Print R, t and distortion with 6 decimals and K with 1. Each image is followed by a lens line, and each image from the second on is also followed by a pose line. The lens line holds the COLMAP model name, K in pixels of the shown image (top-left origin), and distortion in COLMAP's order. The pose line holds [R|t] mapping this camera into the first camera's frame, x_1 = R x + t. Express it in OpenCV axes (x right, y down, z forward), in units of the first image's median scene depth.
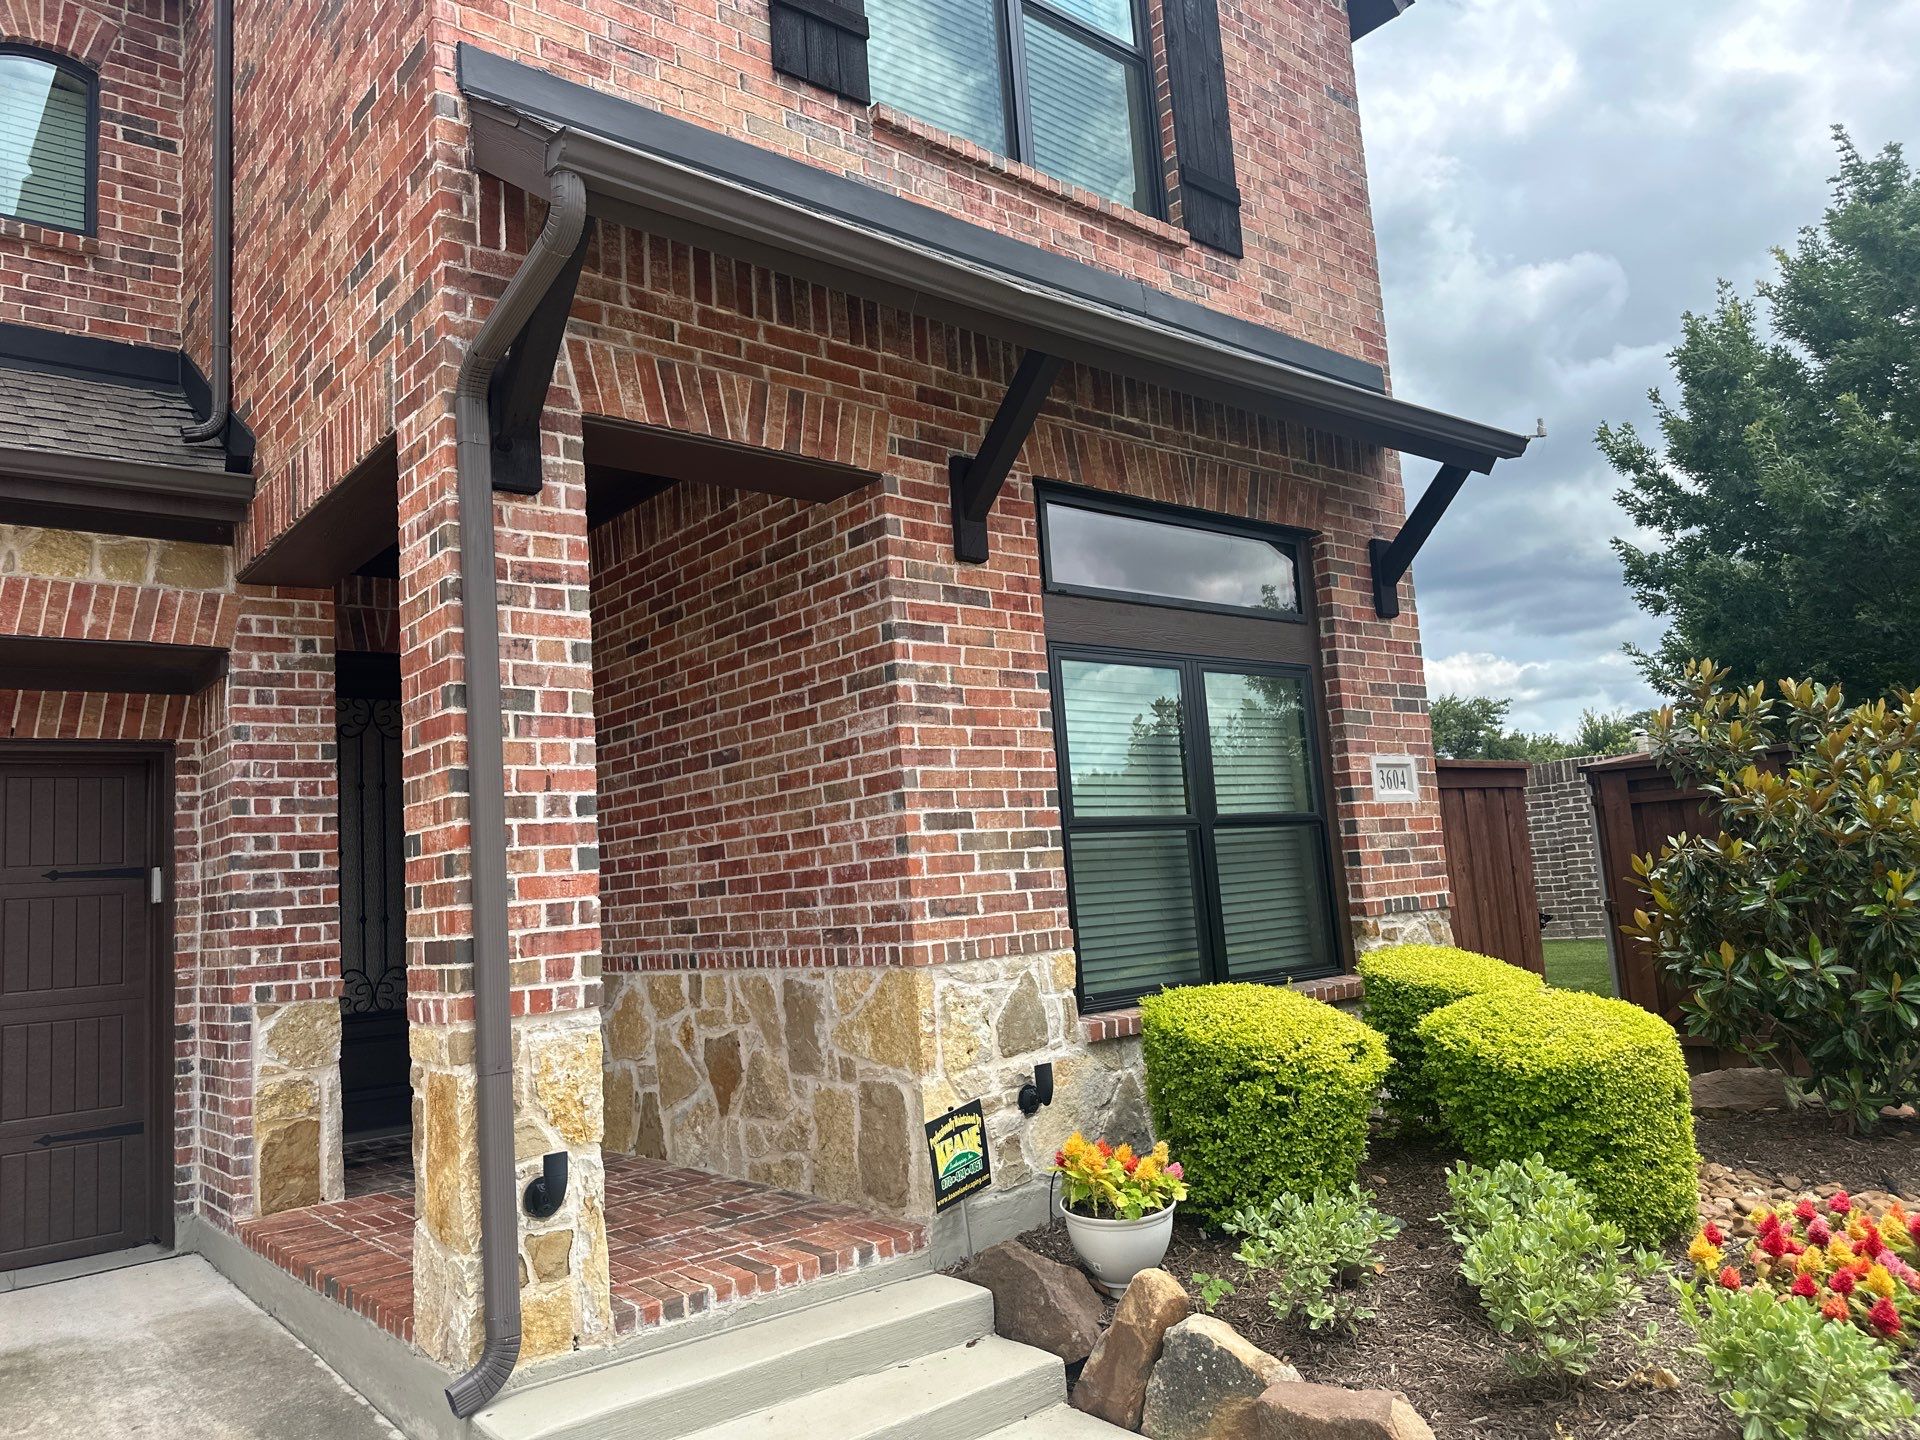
lens RADIAL K [[1371.1, 0, 954.6], [0, 1371.1, 715.8], [0, 0, 1]] dist [0.006159, -0.009101]
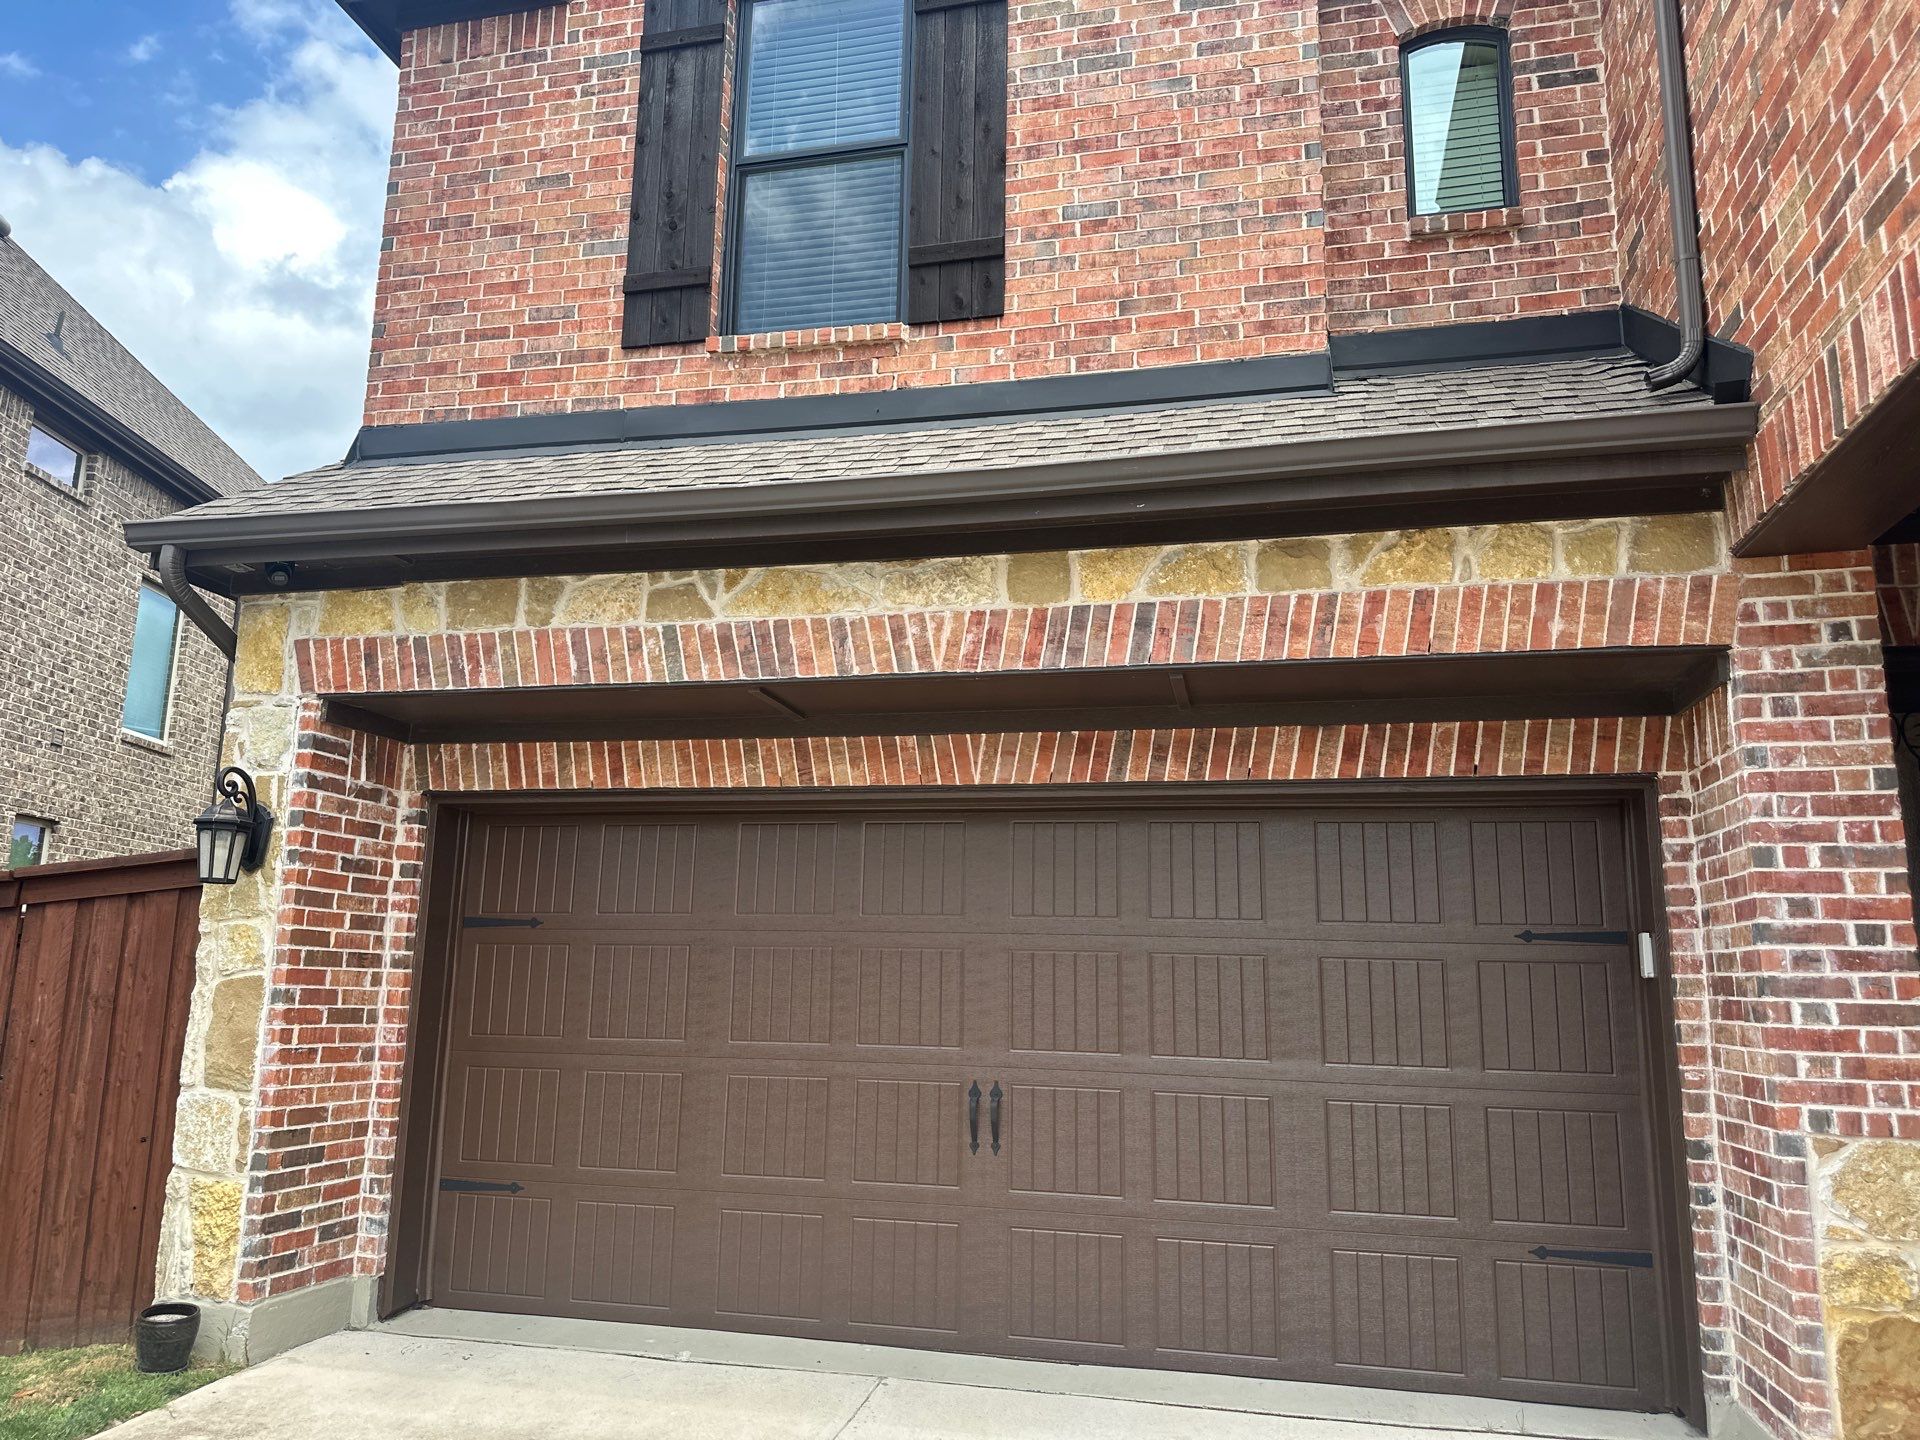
lens RADIAL K [[1371.1, 0, 955.4], [0, 1371.1, 723.5], [0, 0, 1]] dist [0.006159, -0.009101]
pose [[0.596023, -0.071492, -0.799779, -0.181167], [0.041498, 0.997440, -0.058235, 0.019405], [0.801894, 0.001520, 0.597464, 0.209151]]
